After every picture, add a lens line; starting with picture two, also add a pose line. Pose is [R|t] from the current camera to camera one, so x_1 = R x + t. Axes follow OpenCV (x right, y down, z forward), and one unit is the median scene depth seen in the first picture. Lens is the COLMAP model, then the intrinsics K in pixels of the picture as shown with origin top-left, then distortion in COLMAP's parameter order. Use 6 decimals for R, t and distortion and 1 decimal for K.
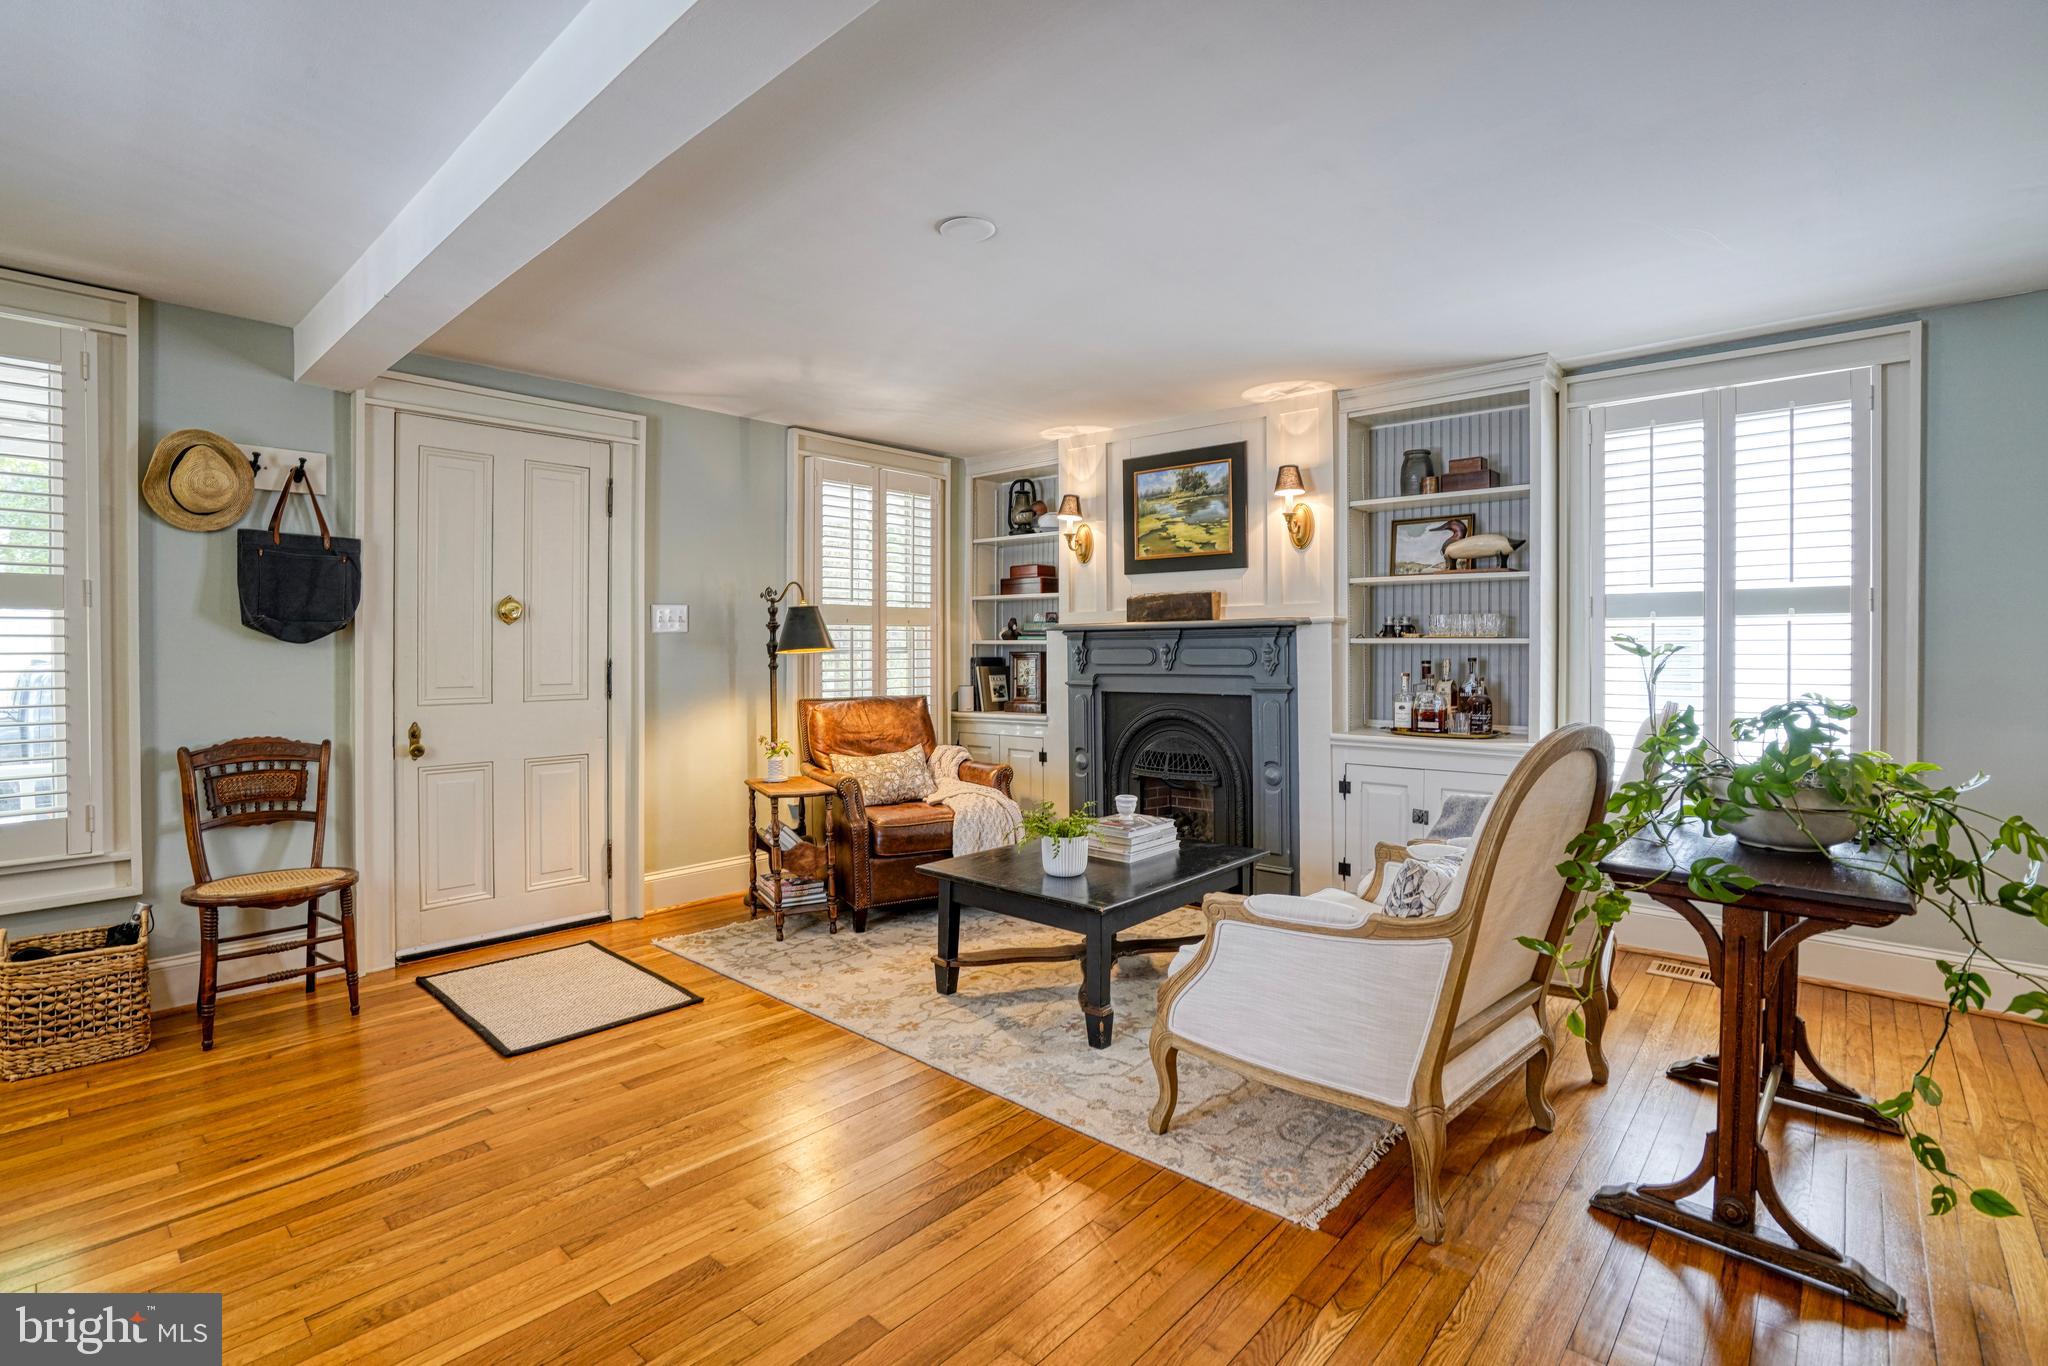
lens RADIAL K [[959.3, 0, 1013.4], [0, 959.3, 659.8], [0, 0, 1]] dist [-0.046039, 0.015810]
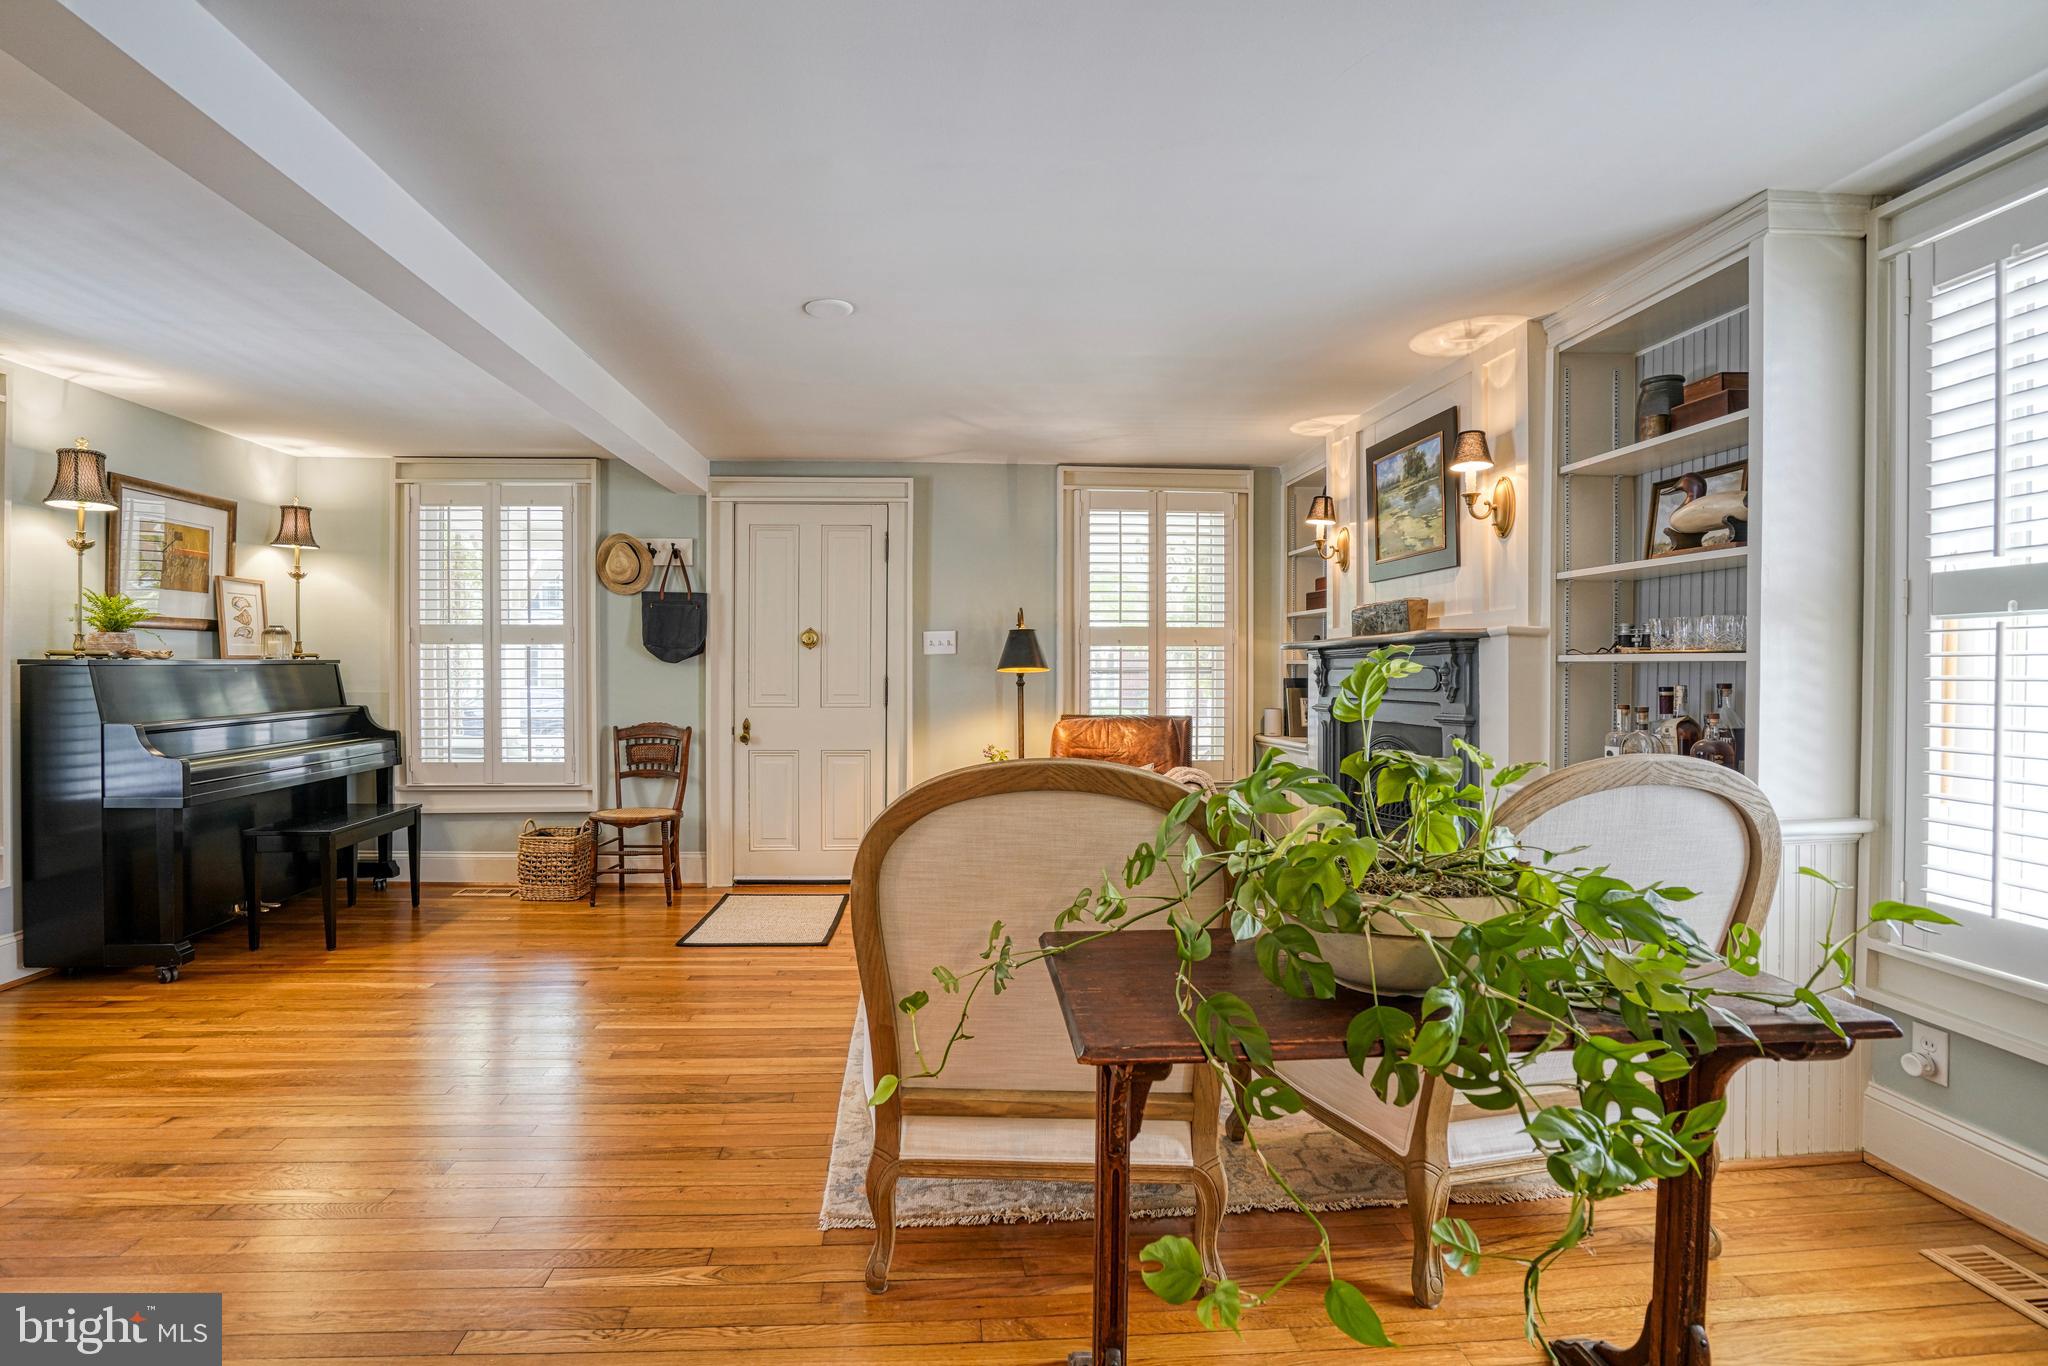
lens RADIAL K [[959.3, 0, 978.6], [0, 959.3, 679.7], [0, 0, 1]] dist [-0.046039, 0.015810]
pose [[0.713452, 0.010382, -0.700627, 0.564802], [-0.012371, 0.999921, 0.002220, 0.000364], [0.700595, 0.007084, 0.713524, 0.185366]]
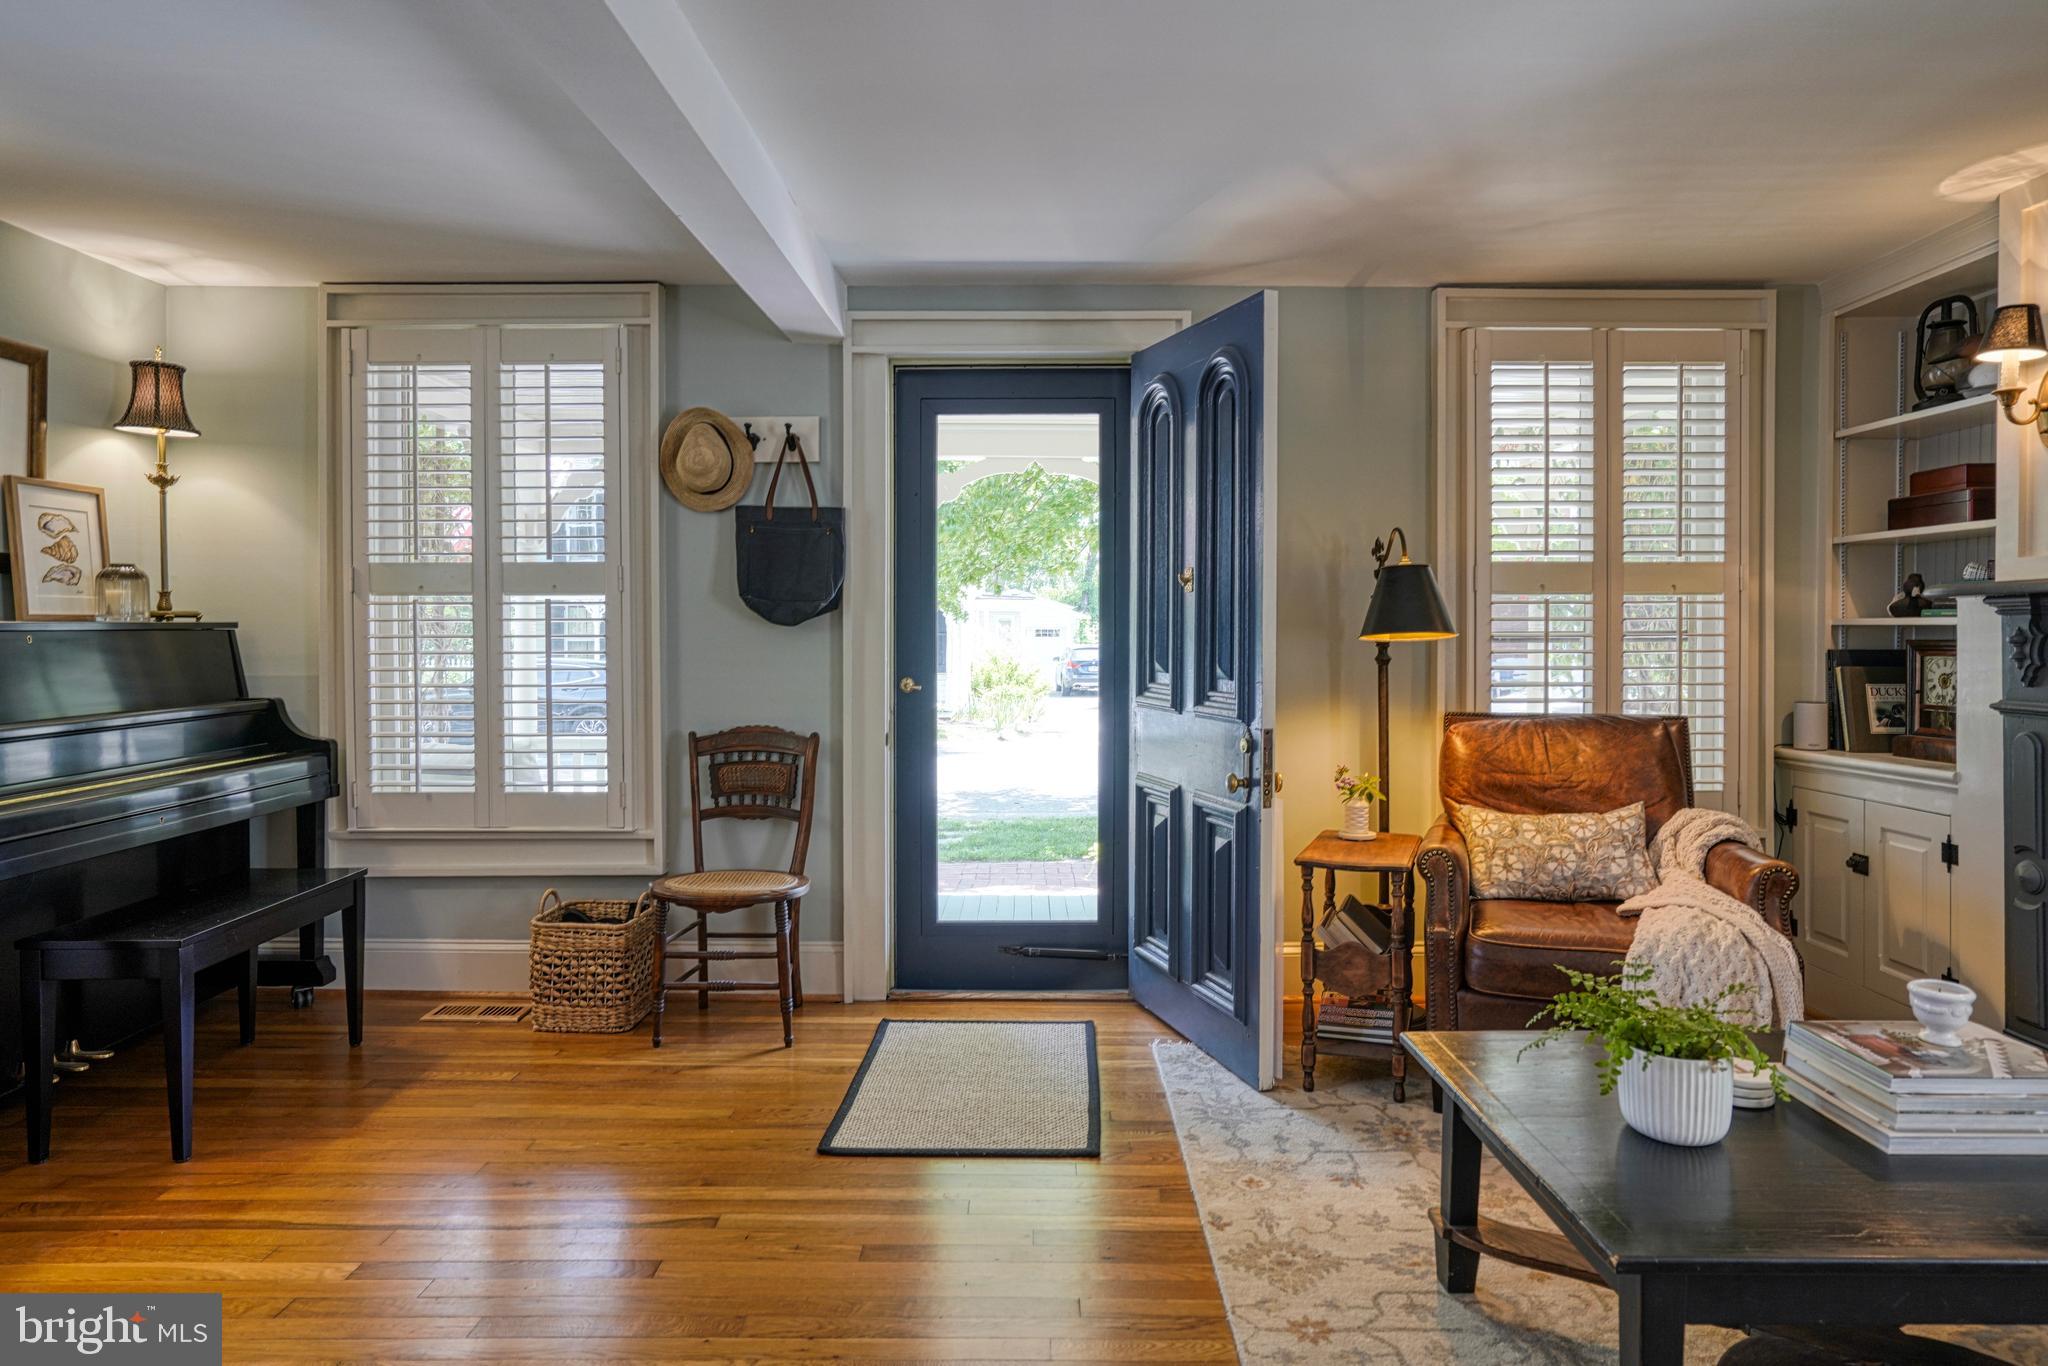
lens RADIAL K [[1169.3, 0, 1026.7], [0, 1169.3, 652.4], [0, 0, 1]] dist [-0.015969, 0.010308]
pose [[0.671068, 0.010173, -0.741326, 0.196798], [-0.010056, 0.999939, 0.004620, 0.000505], [0.741327, 0.004354, 0.671130, 0.326368]]
